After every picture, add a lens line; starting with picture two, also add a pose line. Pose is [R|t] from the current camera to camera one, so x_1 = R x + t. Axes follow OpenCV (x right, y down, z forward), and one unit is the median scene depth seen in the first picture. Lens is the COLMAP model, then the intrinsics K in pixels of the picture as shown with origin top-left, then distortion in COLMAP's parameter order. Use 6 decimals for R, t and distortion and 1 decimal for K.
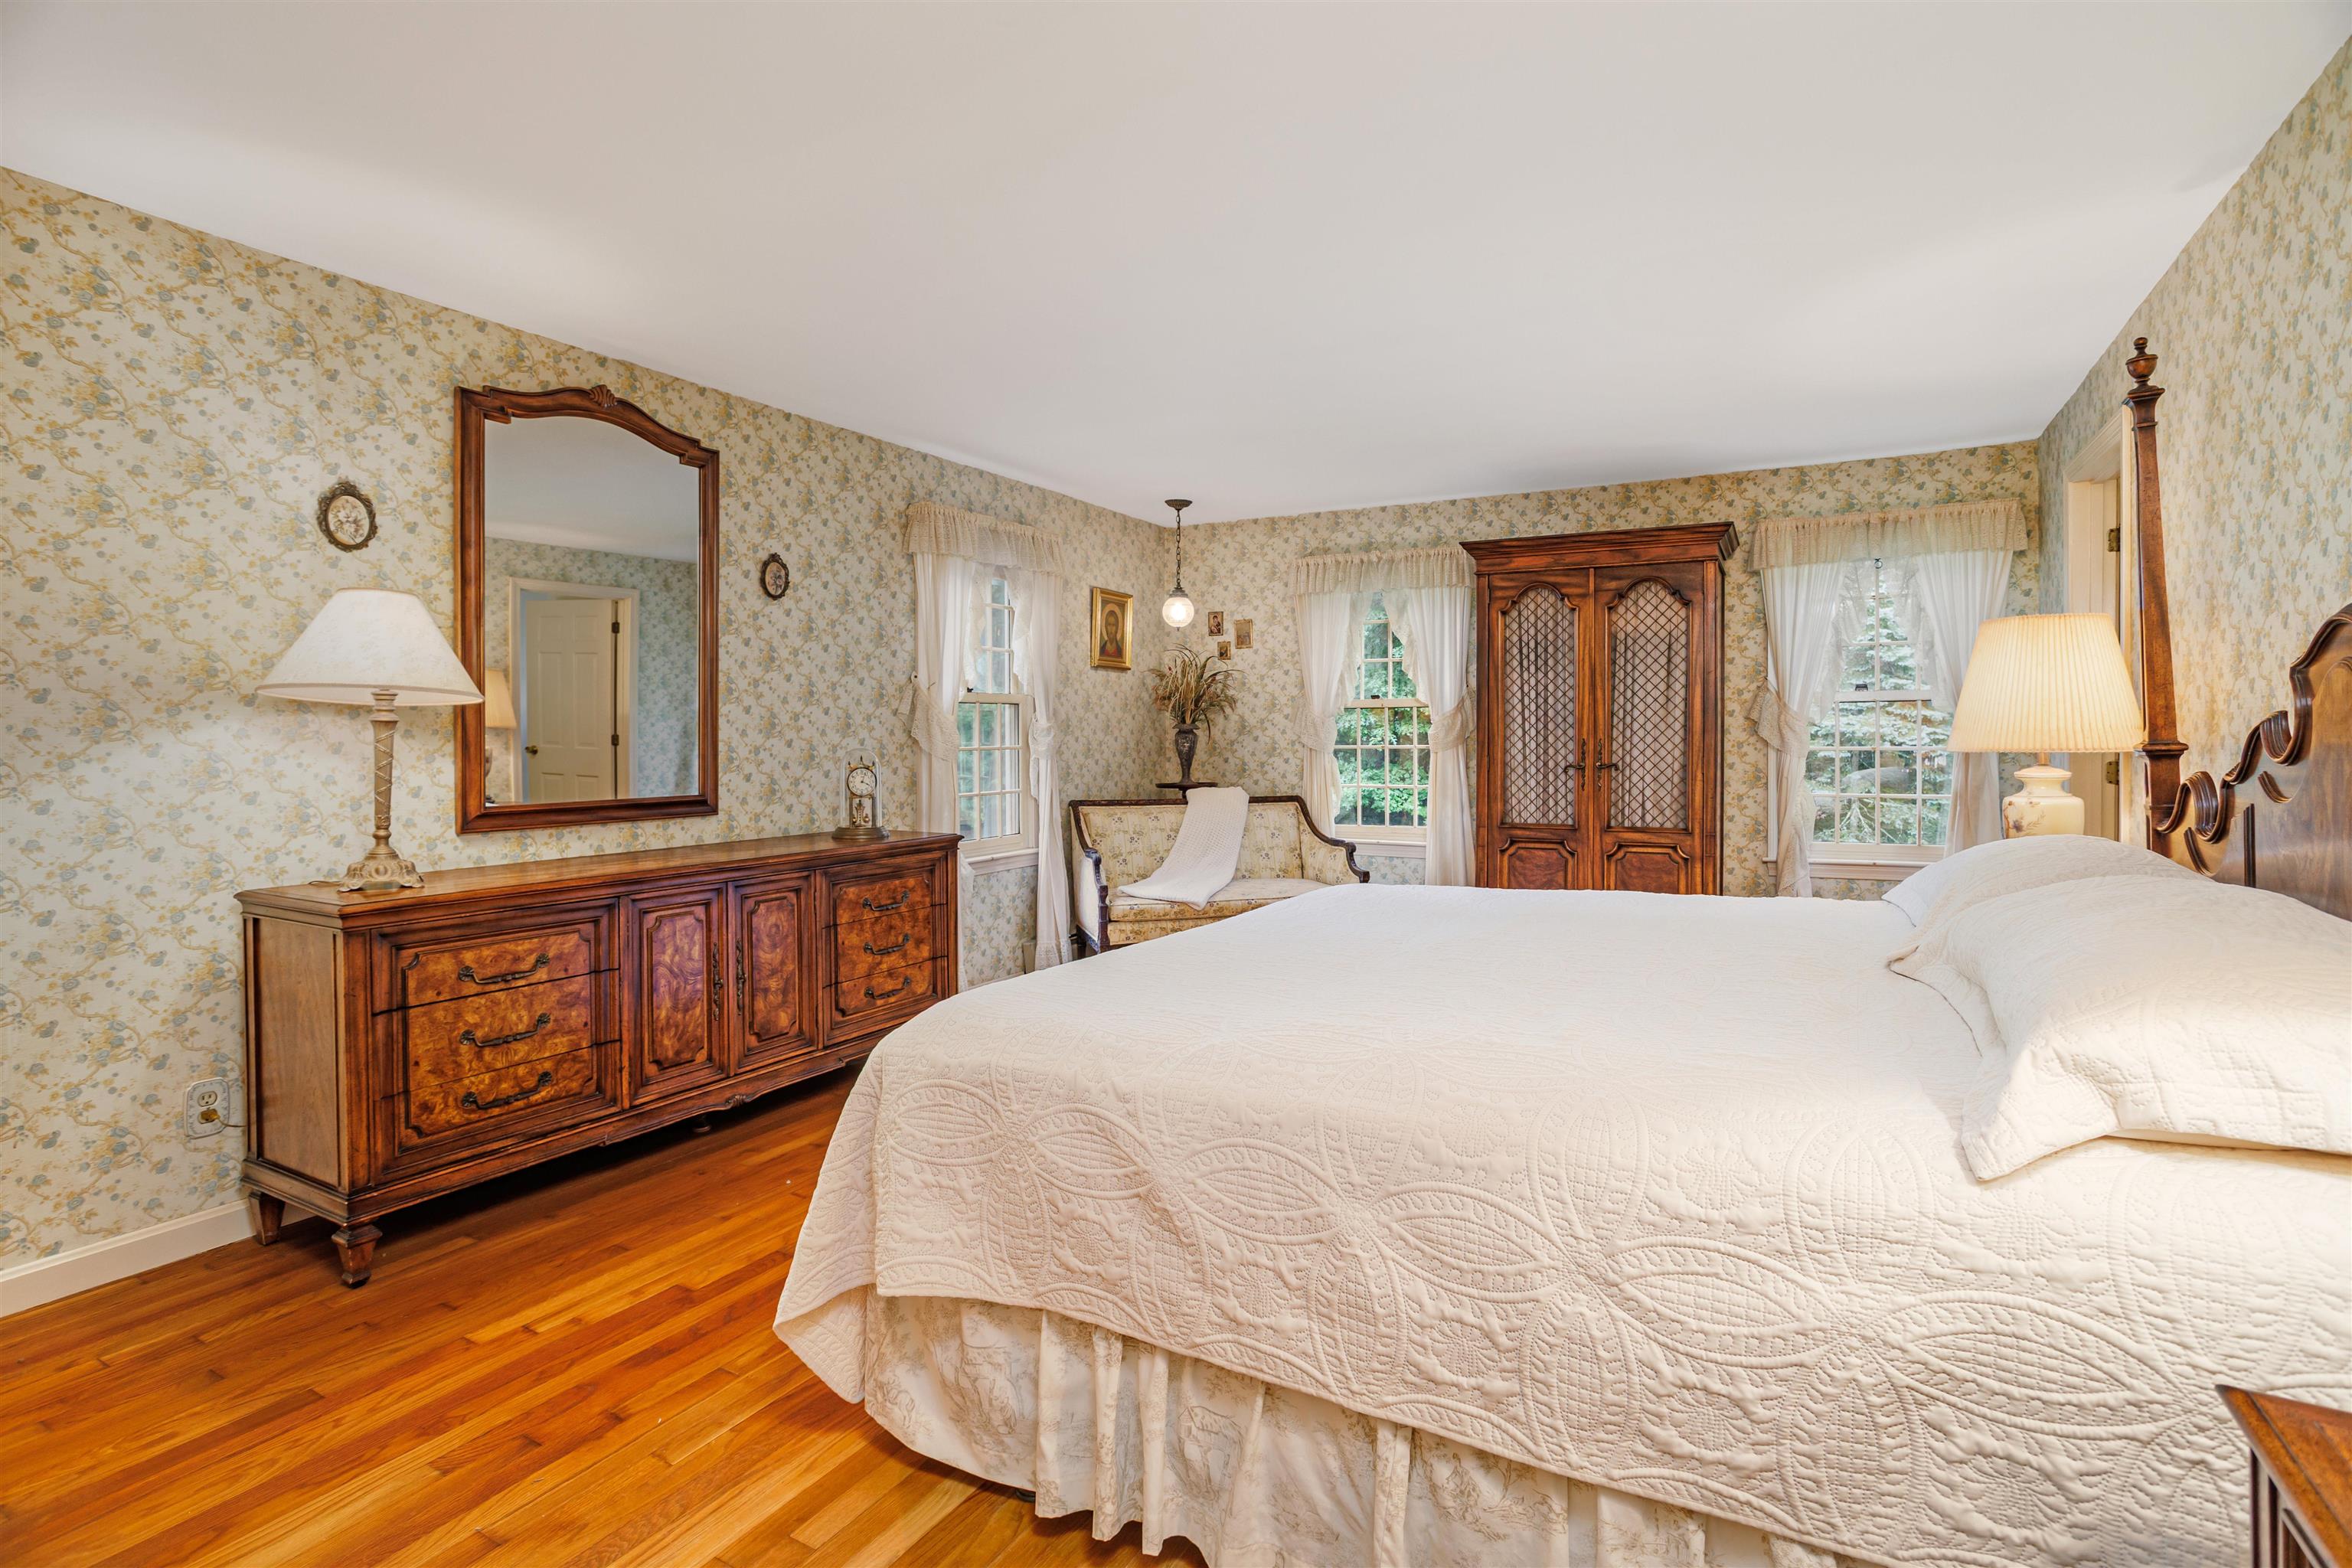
lens RADIAL K [[1146.1, 0, 1176.0], [0, 1146.1, 784.0], [0, 0, 1]] dist [-0.000478, 0.000666]
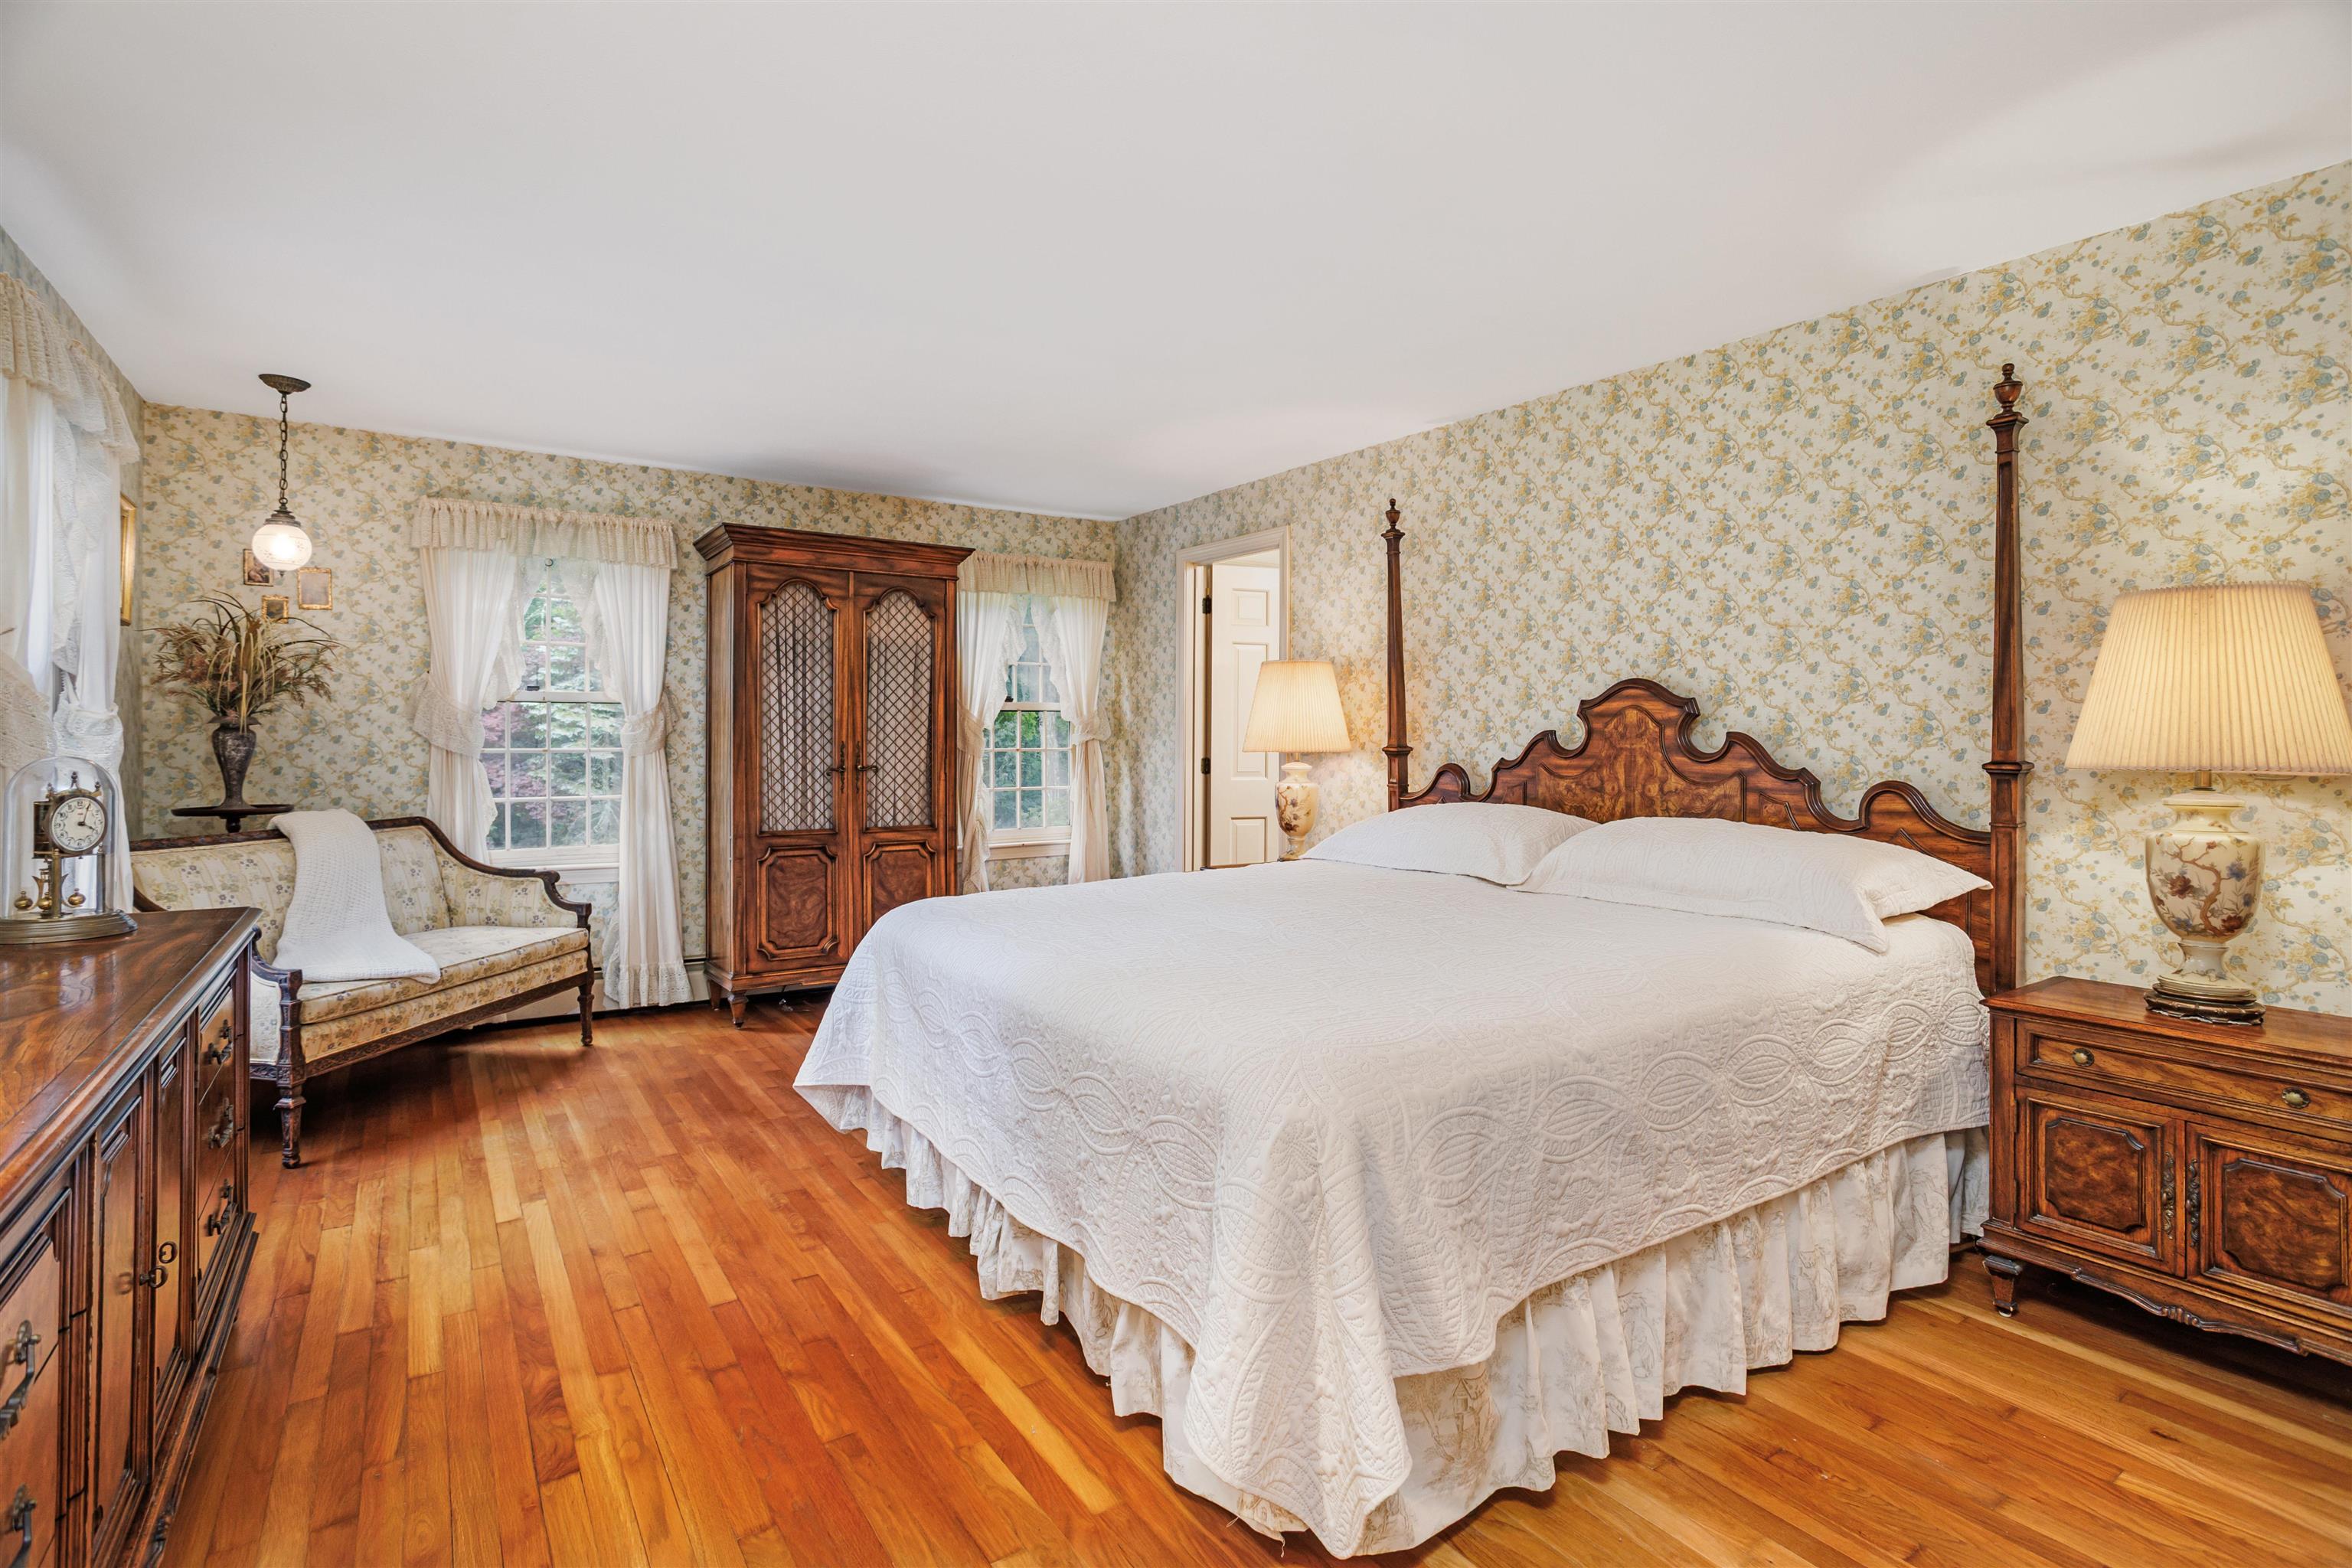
lens RADIAL K [[1201.8, 0, 1178.9], [0, 1201.8, 746.3], [0, 0, 1]] dist [-0.004789, -0.000019]
pose [[0.467550, -0.001523, 0.883965, -0.430778], [0.030862, 0.999417, -0.014602, -0.010854], [-0.883428, 0.034107, 0.467325, 0.256477]]
